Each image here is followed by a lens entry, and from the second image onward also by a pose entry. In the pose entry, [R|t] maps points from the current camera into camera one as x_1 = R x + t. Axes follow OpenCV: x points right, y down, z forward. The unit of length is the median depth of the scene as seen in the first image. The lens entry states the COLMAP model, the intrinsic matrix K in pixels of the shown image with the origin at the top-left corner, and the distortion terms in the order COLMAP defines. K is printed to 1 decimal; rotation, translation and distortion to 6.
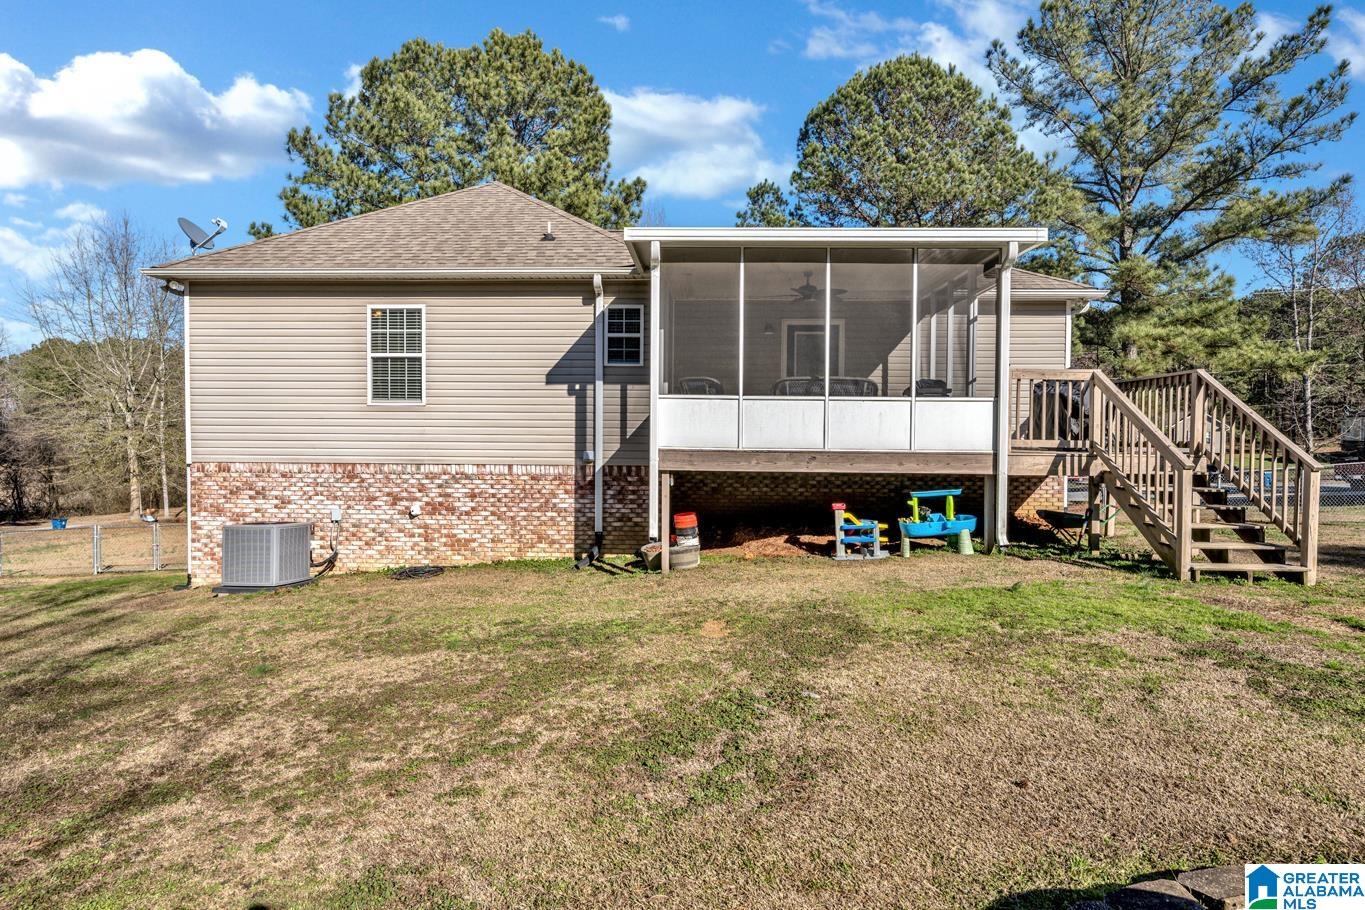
lens RADIAL K [[754.0, 0, 679.4], [0, 754.0, 450.6], [0, 0, 1]] dist [-0.001674, 0.000040]
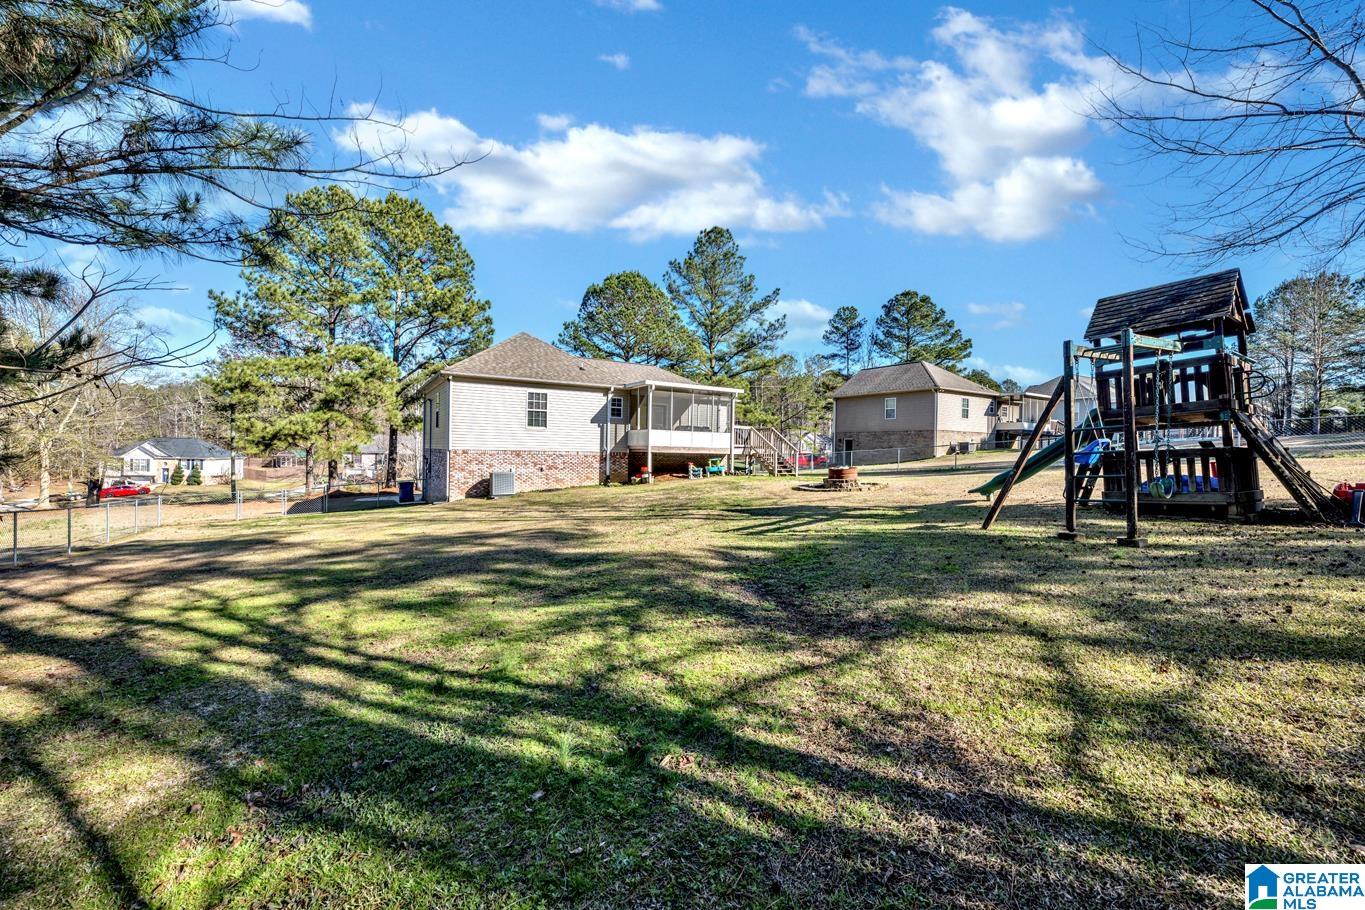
lens RADIAL K [[543.0, 0, 679.2], [0, 543.0, 454.7], [0, 0, 1]] dist [-0.002442, -0.000020]
pose [[0.840247, 0.004970, 0.542181, -0.993284], [0.000153, 0.999956, -0.009404, 0.048952], [-0.542204, 0.007985, 0.840209, -0.882701]]
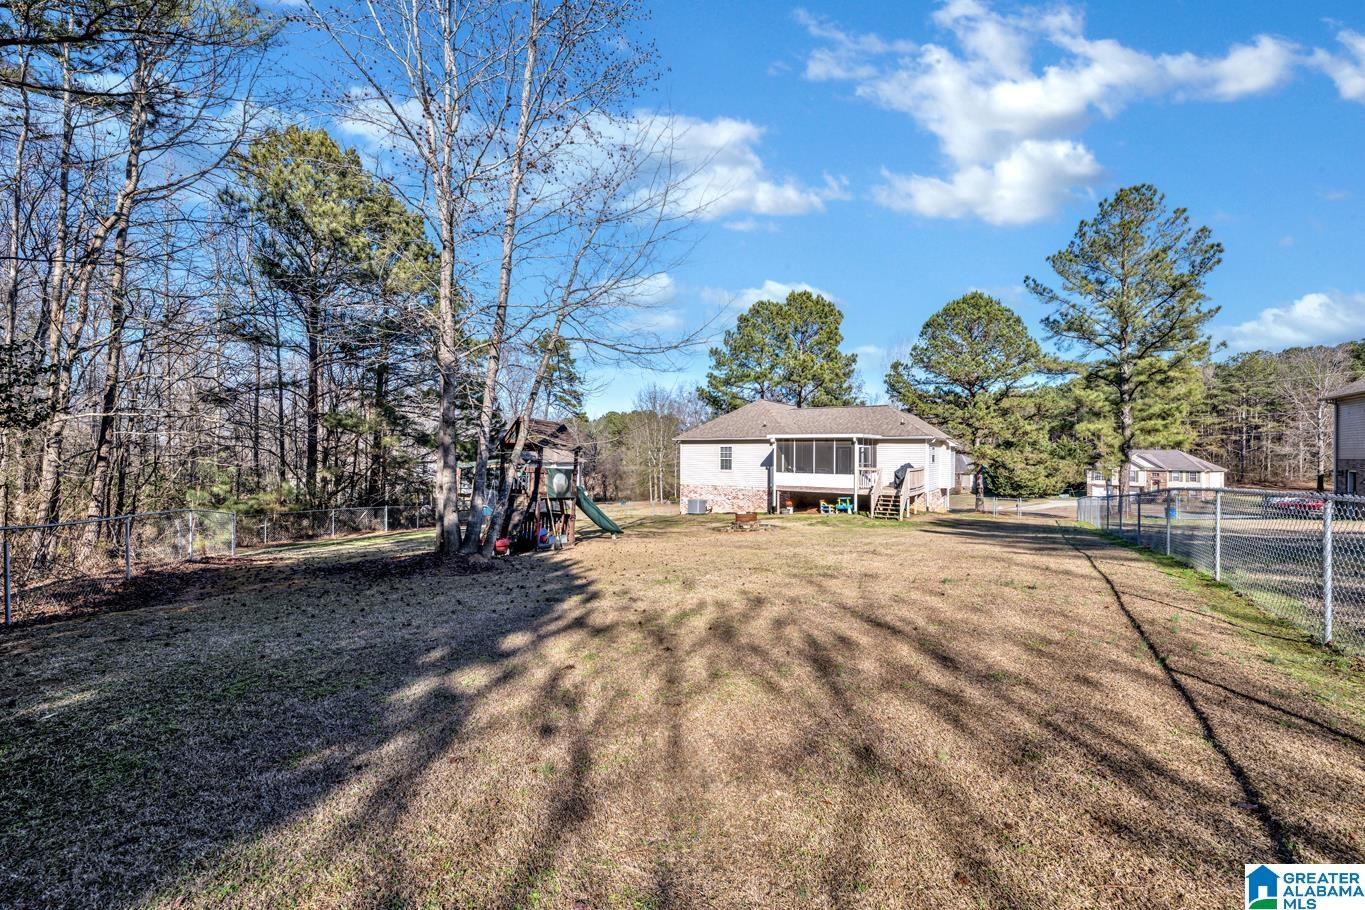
lens RADIAL K [[543.0, 0, 683.5], [0, 543.0, 456.7], [0, 0, 1]] dist [-0.002442, -0.000020]
pose [[0.854954, 0.000302, -0.518703, 0.913565], [-0.012350, 0.999728, -0.019775, -0.077942], [0.518556, 0.023313, 0.854726, -1.555694]]
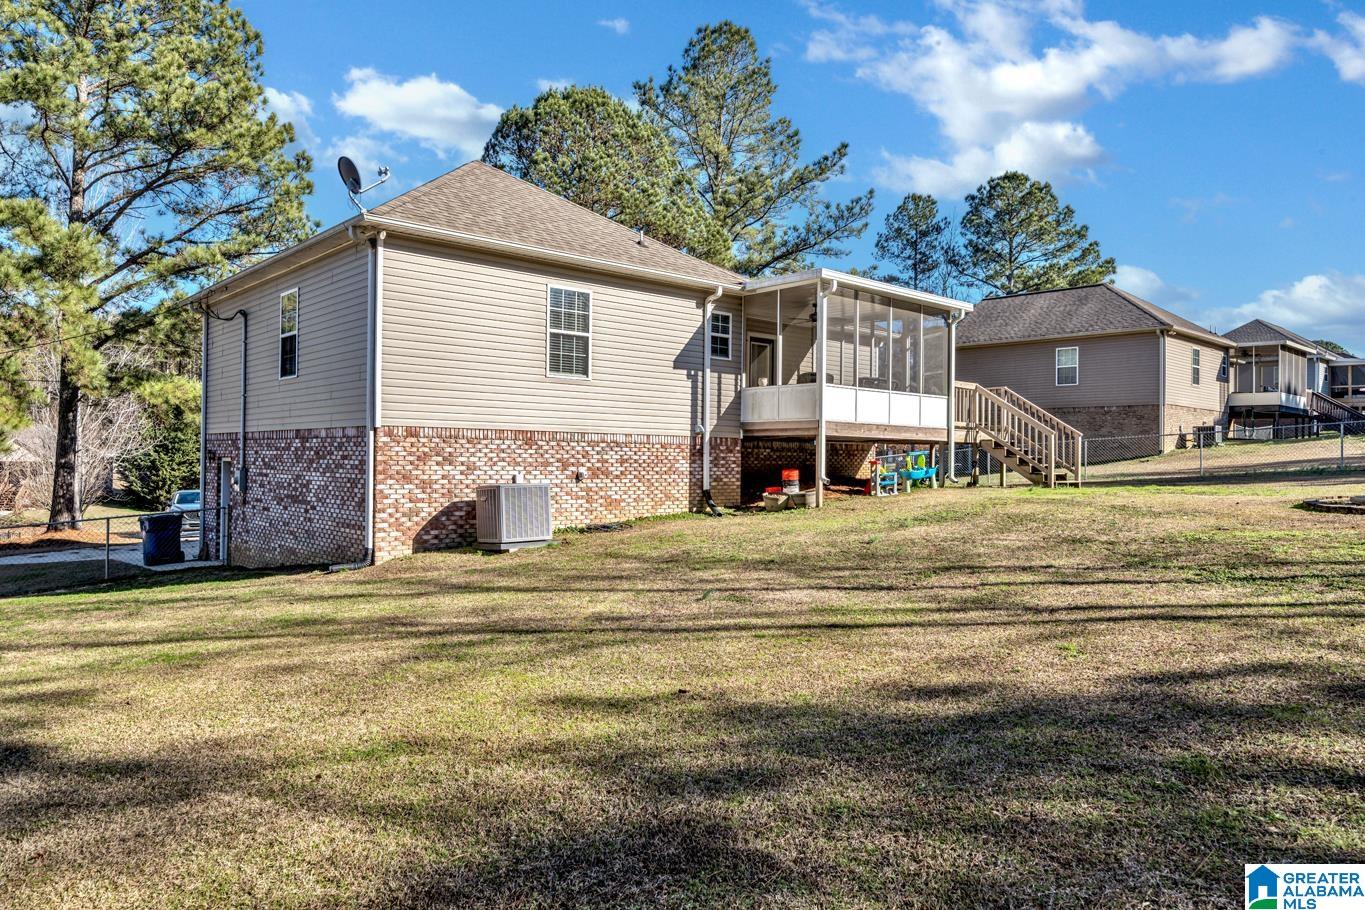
lens RADIAL K [[908.6, 0, 679.9], [0, 908.6, 446.7], [0, 0, 1]] dist [0.009090, -0.002611]
pose [[0.723345, 0.011614, 0.690389, -1.167628], [0.009532, 0.999595, -0.026803, 0.075501], [-0.690421, 0.025969, 0.722942, -0.060901]]
